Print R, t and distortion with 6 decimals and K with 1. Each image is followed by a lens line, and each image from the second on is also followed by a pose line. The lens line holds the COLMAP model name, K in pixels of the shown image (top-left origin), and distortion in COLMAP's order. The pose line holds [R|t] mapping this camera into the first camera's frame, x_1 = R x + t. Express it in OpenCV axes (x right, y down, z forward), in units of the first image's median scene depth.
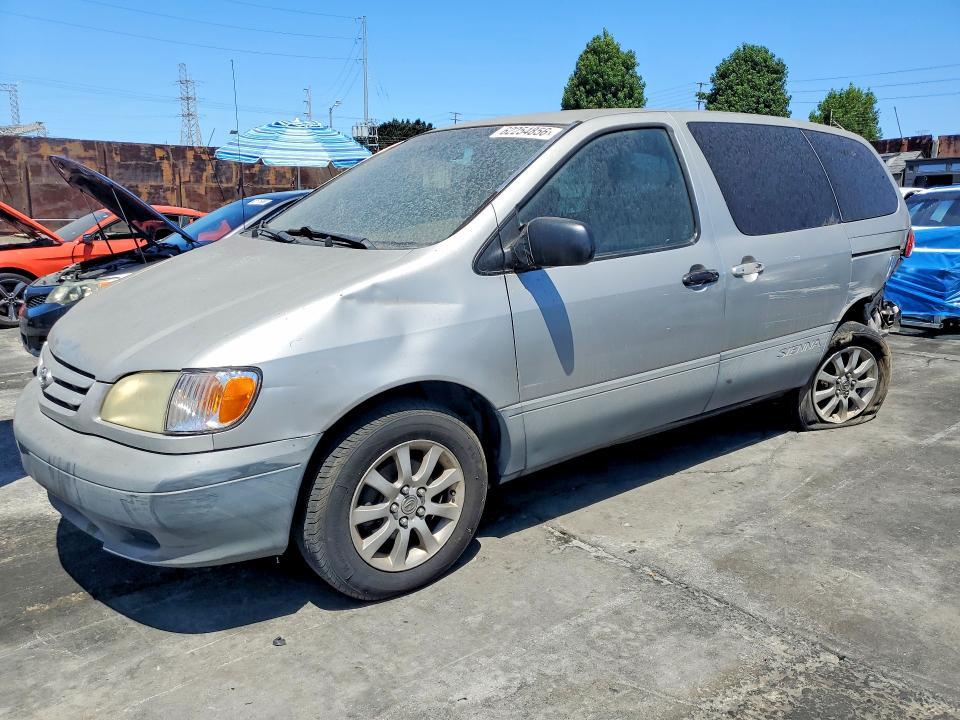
lens RADIAL K [[817.4, 0, 480.0], [0, 817.4, 360.0], [0, 0, 1]] dist [0.004267, 0.008233]
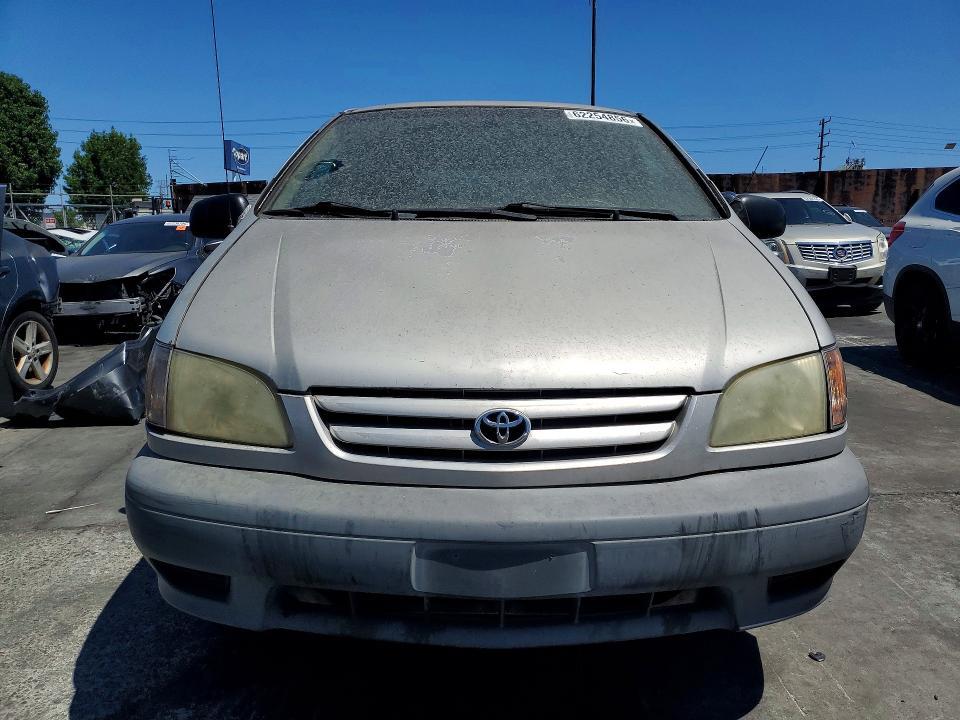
lens RADIAL K [[817.4, 0, 480.0], [0, 817.4, 360.0], [0, 0, 1]] dist [0.004267, 0.008233]
pose [[0.557723, -0.110722, 0.822609, -0.151766], [0.163641, 0.986279, 0.021804, -0.005816], [-0.813736, 0.122452, 0.568189, 0.102531]]
